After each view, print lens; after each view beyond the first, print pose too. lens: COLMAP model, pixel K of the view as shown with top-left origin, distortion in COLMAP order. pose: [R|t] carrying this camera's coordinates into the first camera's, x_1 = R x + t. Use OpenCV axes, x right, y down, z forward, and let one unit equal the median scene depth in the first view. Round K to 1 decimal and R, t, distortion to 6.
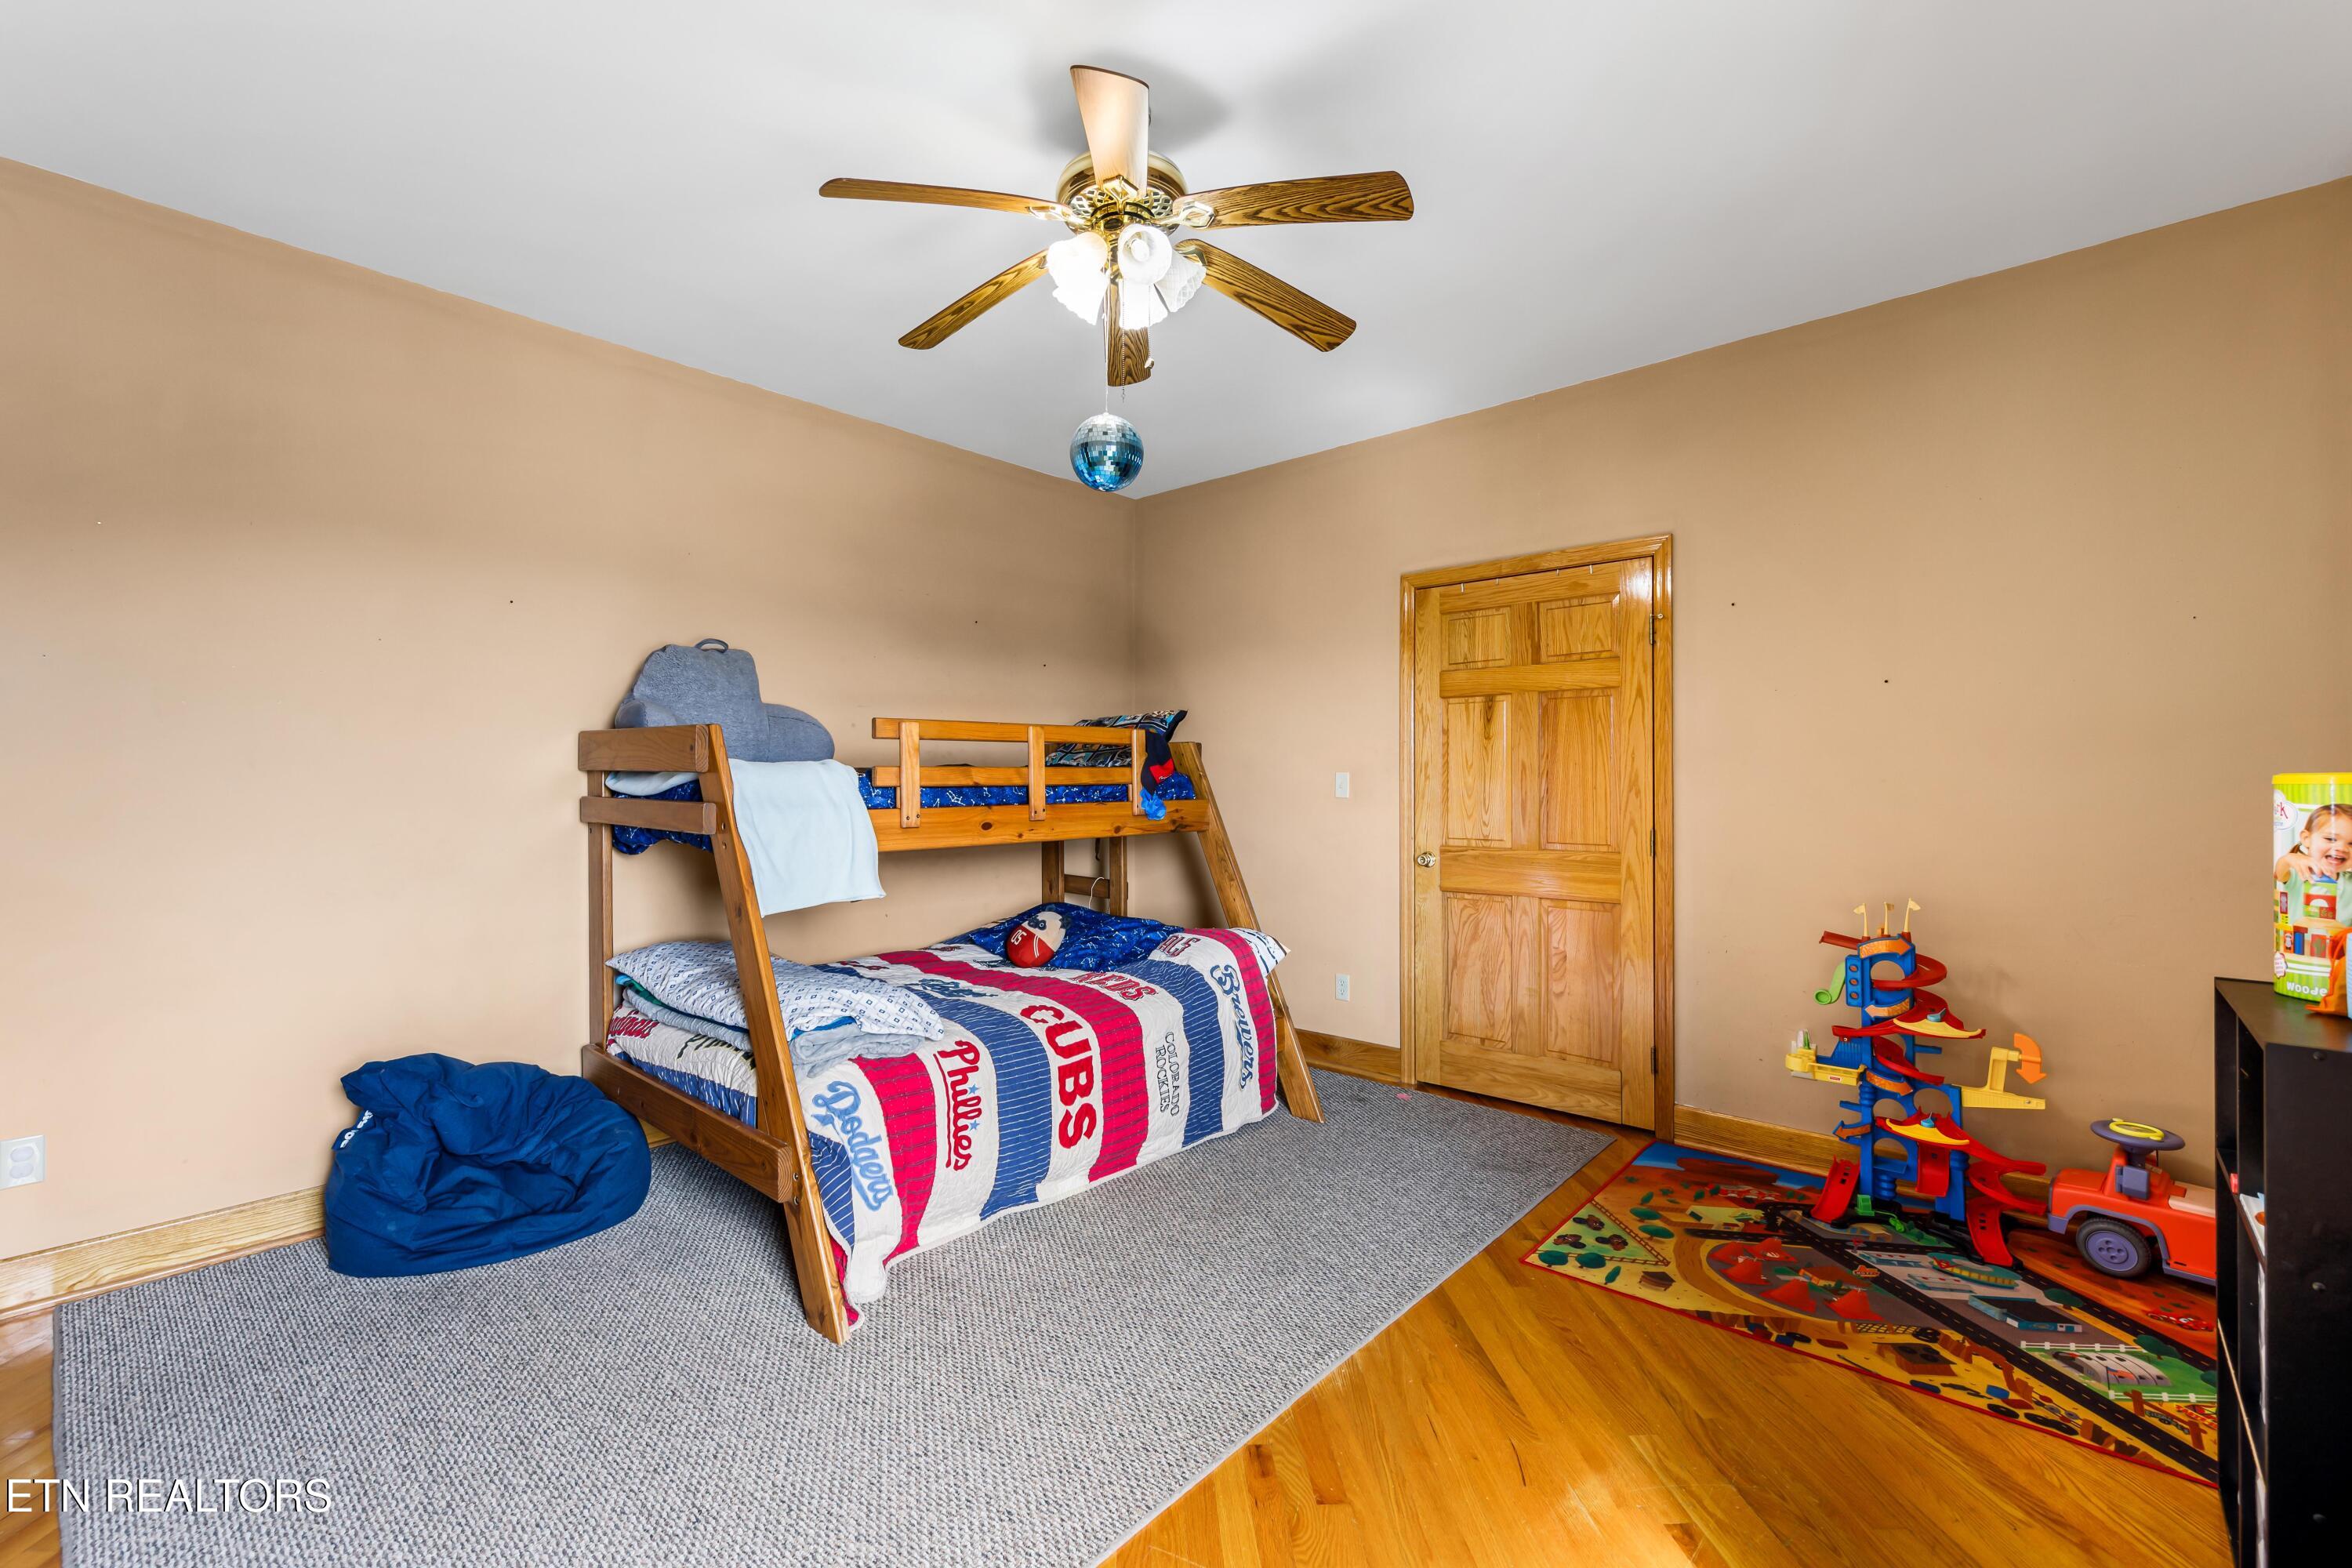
lens RADIAL K [[989.6, 0, 1178.0], [0, 989.6, 780.9], [0, 0, 1]] dist [0.000455, -0.000043]
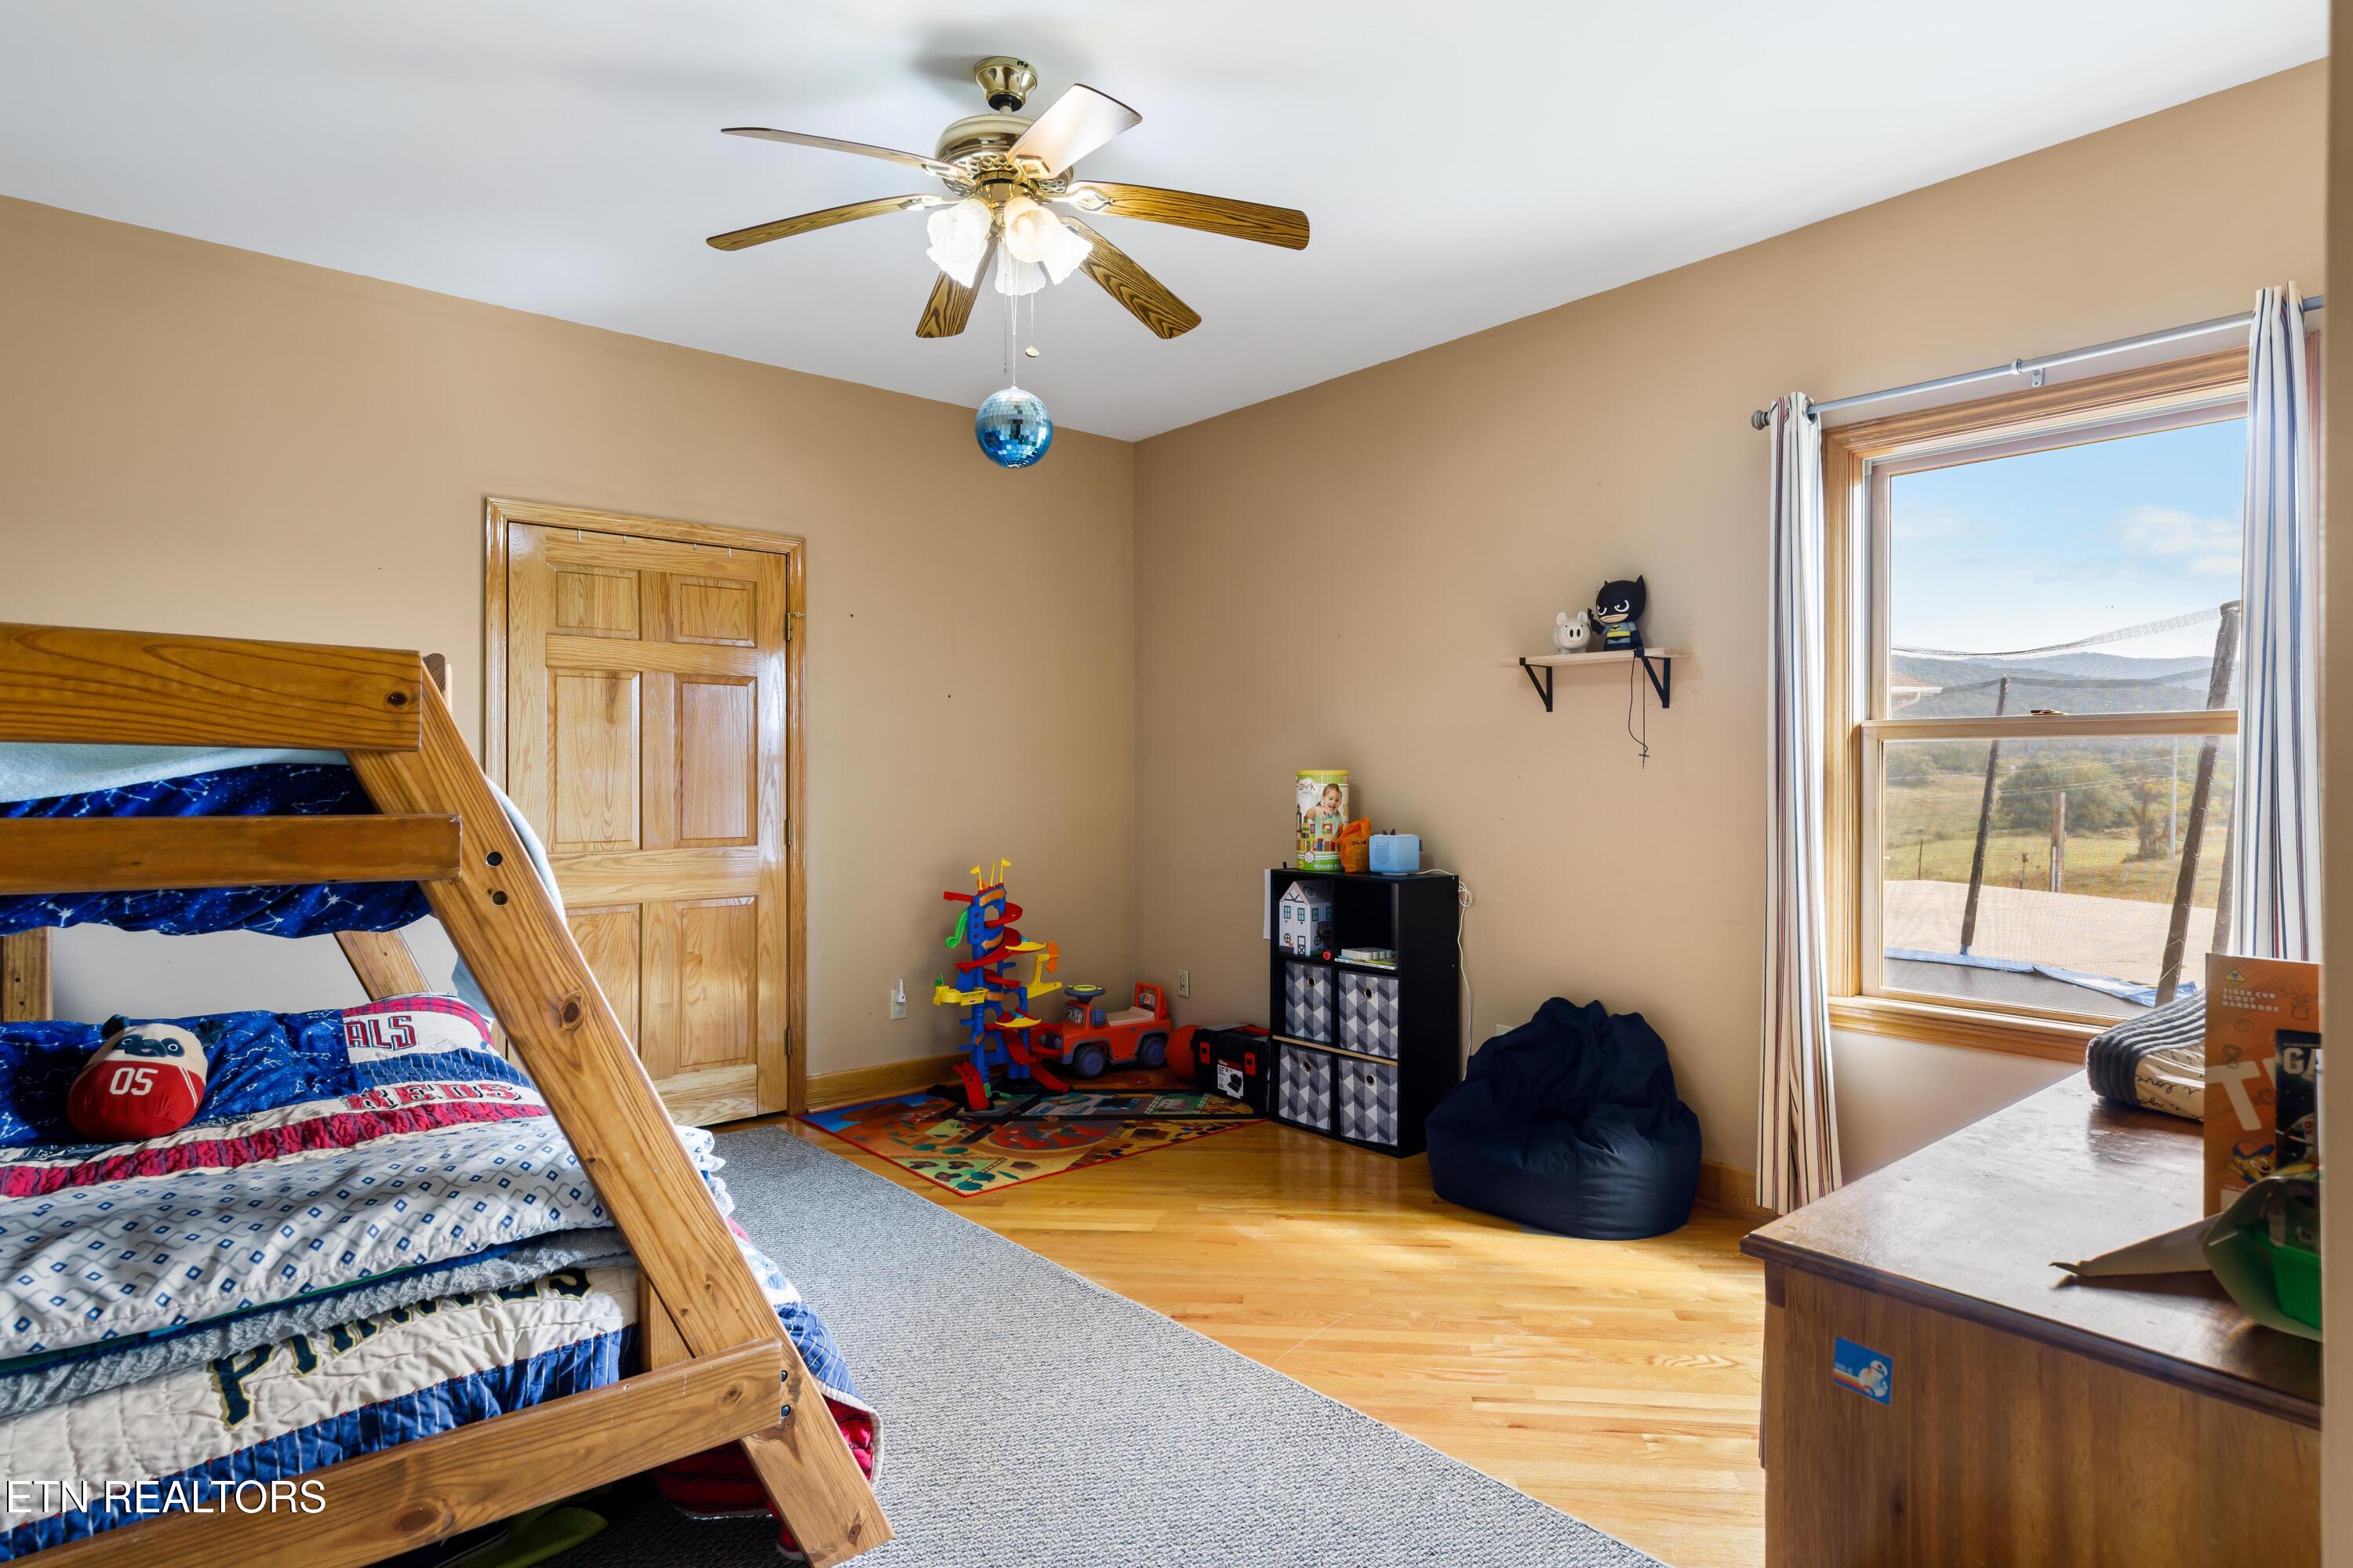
lens RADIAL K [[1258.2, 0, 1178.4], [0, 1258.2, 779.5], [0, 0, 1]] dist [0.017035, 0.000302]
pose [[0.136495, -0.003755, 0.990634, -1.046654], [-0.002060, 0.999990, 0.004075, 0.001449], [-0.990639, -0.002596, 0.136486, 0.562121]]
